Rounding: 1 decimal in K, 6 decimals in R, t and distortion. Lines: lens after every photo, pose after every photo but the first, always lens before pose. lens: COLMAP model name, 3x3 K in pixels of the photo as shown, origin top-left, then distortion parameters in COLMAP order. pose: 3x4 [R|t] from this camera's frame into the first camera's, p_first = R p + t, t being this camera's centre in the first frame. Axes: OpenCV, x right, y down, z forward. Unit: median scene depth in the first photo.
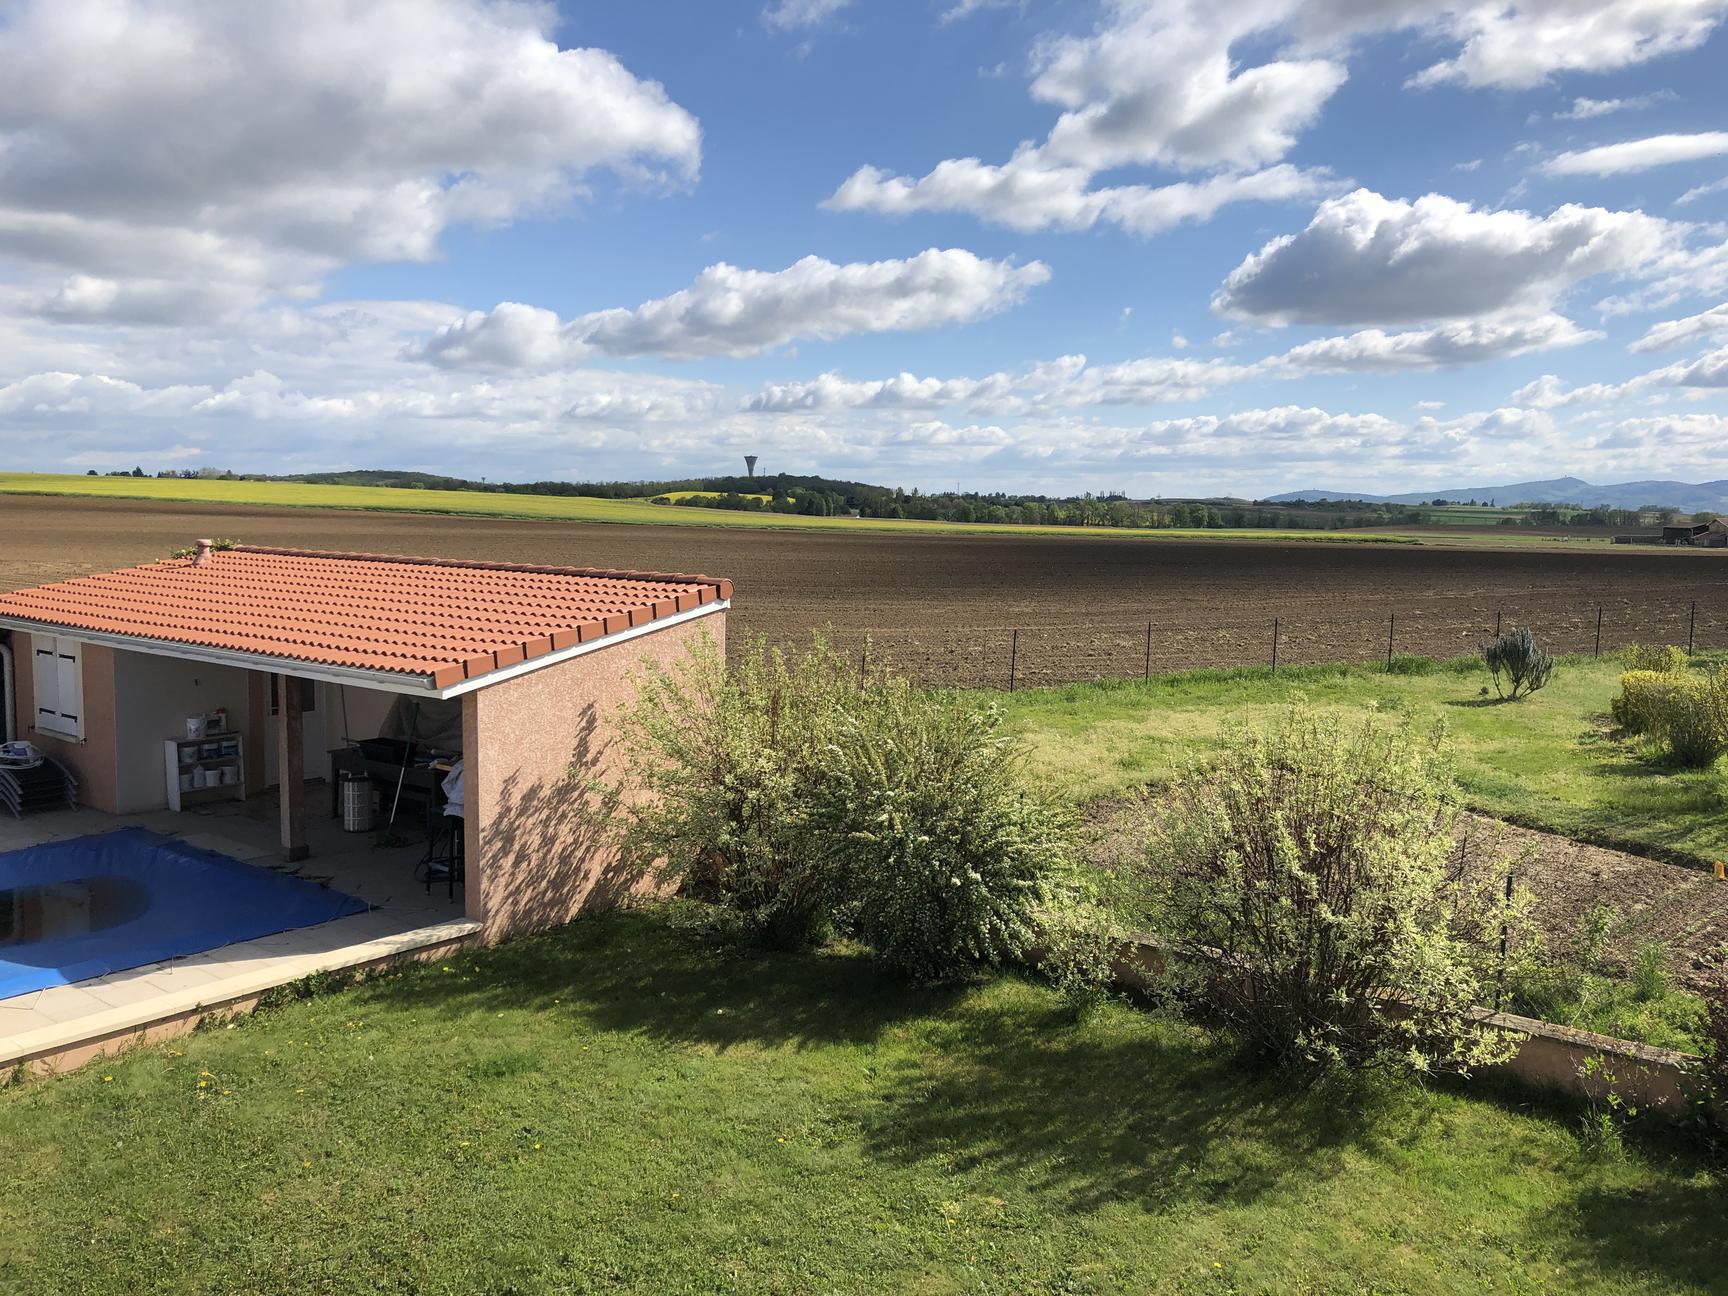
lens RADIAL K [[1388.2, 0, 861.4], [0, 1388.2, 614.1], [0, 0, 1]] dist [0.048058, -0.105131]
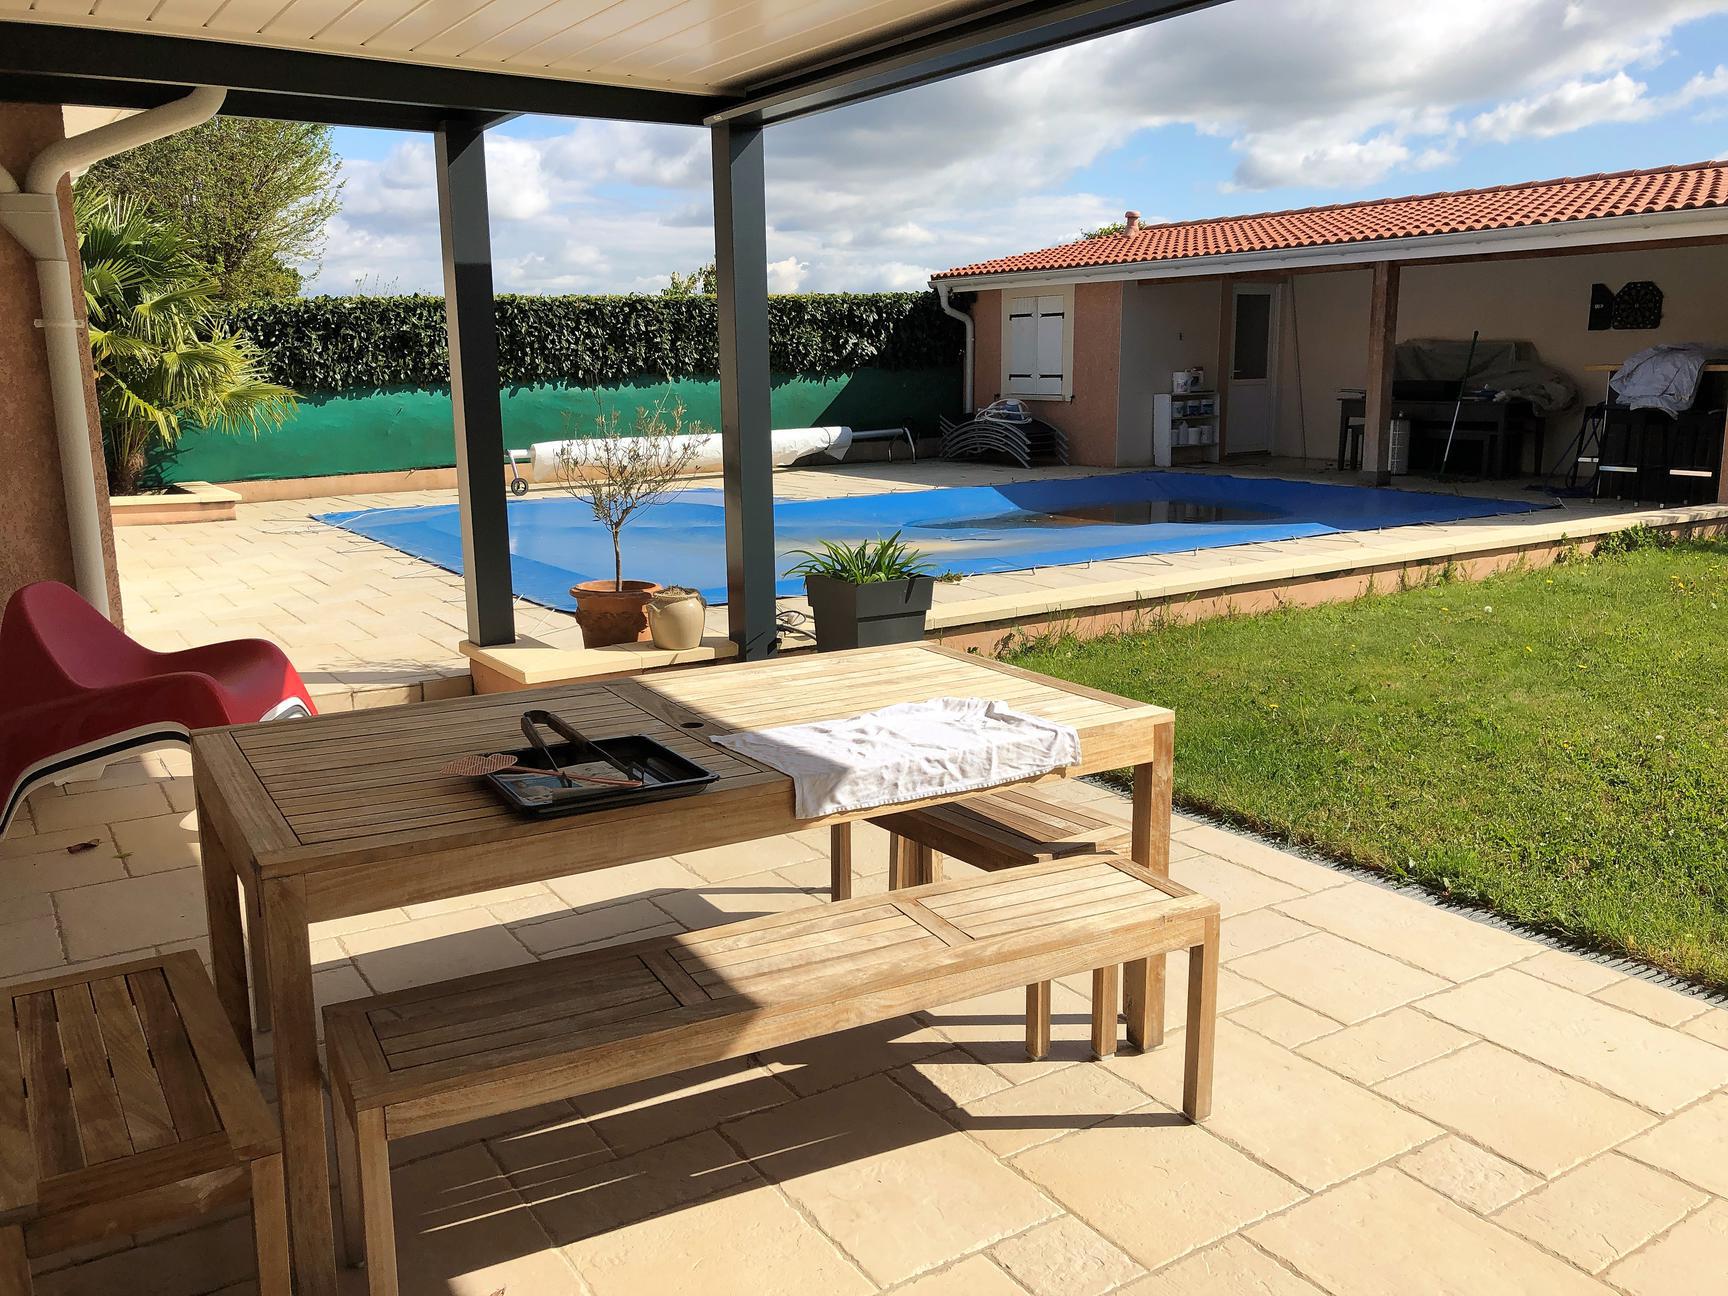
lens RADIAL K [[1388.2, 0, 861.4], [0, 1388.2, 614.1], [0, 0, 1]] dist [0.048058, -0.105131]
pose [[0.948227, 0.033450, -0.315828, -0.203847], [-0.000381, 0.994557, 0.104191, 0.076973], [0.317594, -0.098677, 0.943079, -0.011008]]
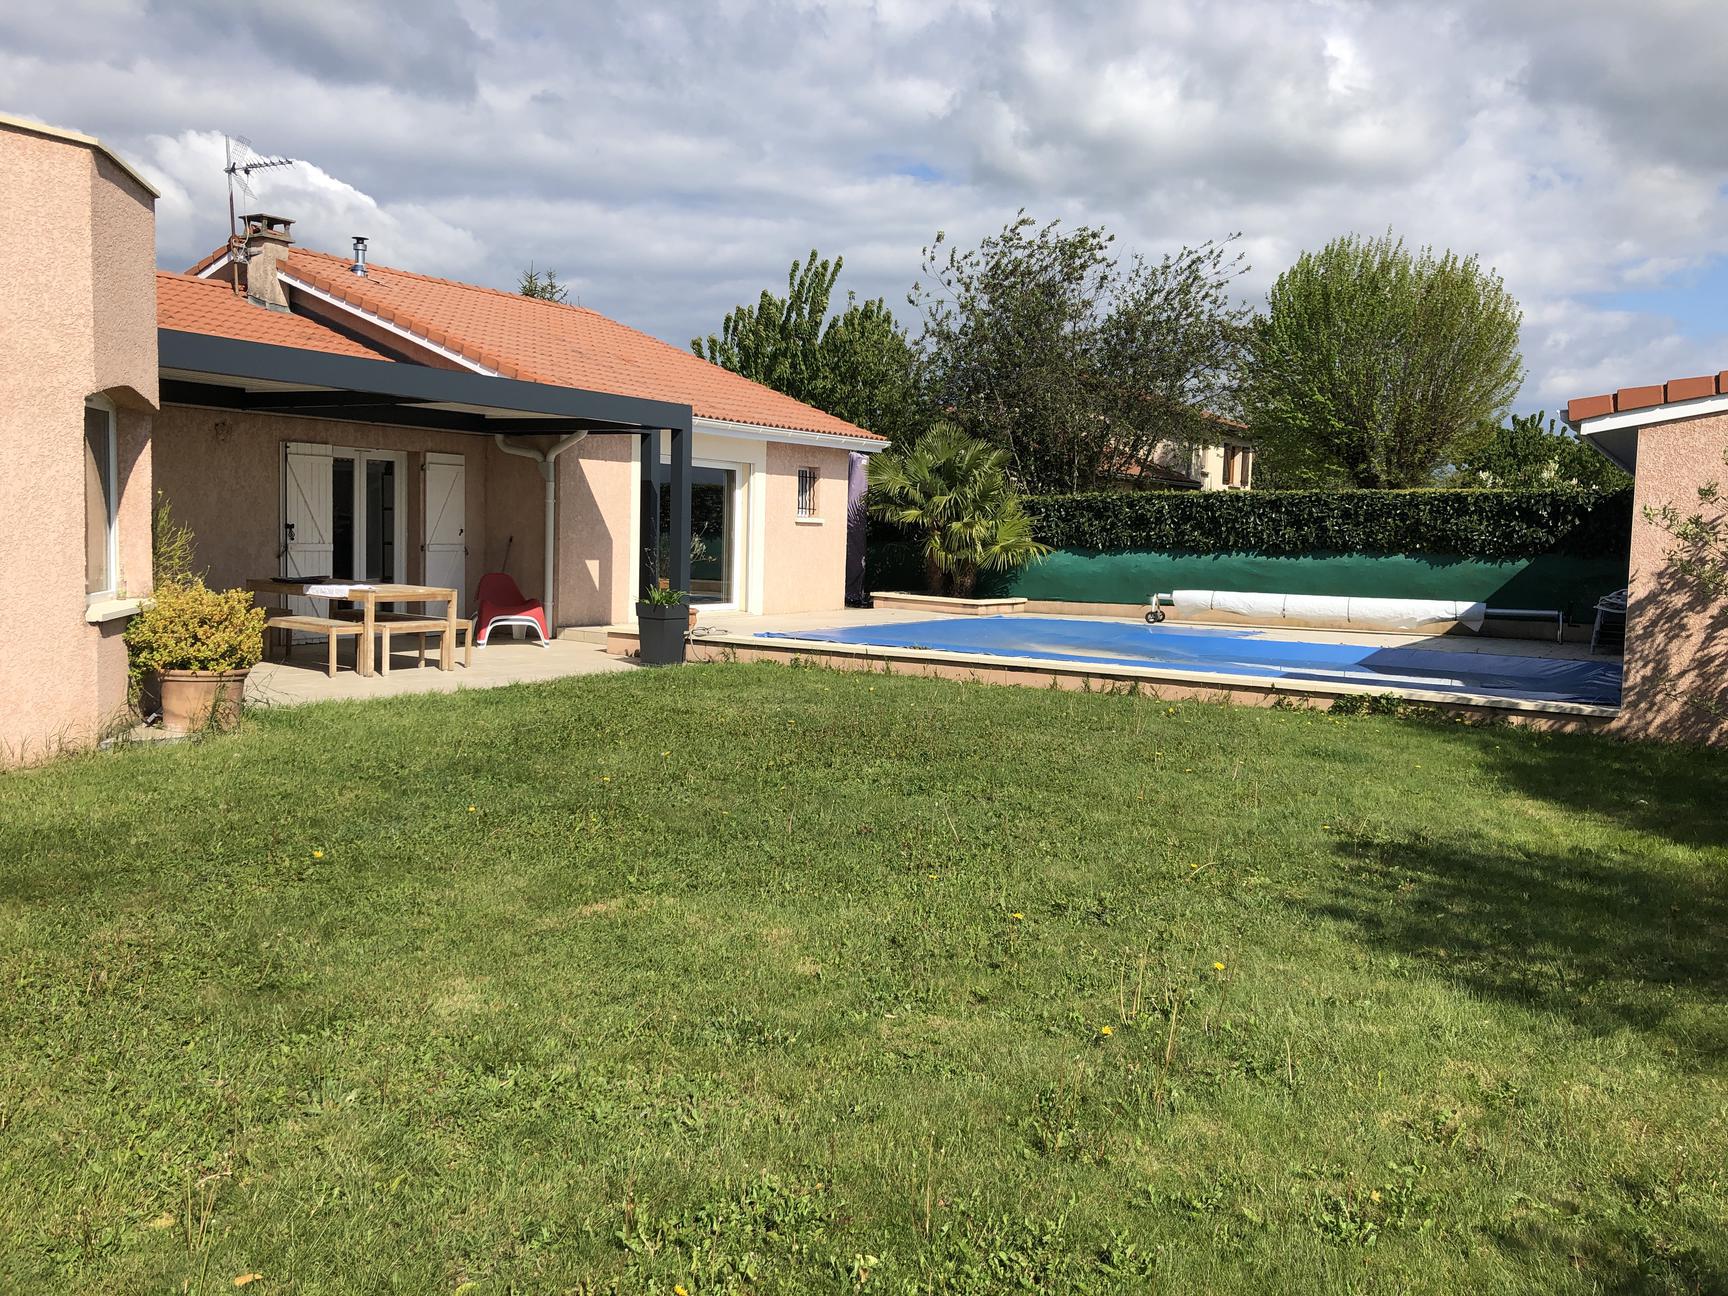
lens RADIAL K [[1388.2, 0, 861.4], [0, 1388.2, 614.1], [0, 0, 1]] dist [0.048058, -0.105131]
pose [[0.113924, 0.049547, -0.992253, 0.195250], [-0.105491, 0.993713, 0.037508, 0.070785], [0.987873, 0.100401, 0.118434, 0.173219]]
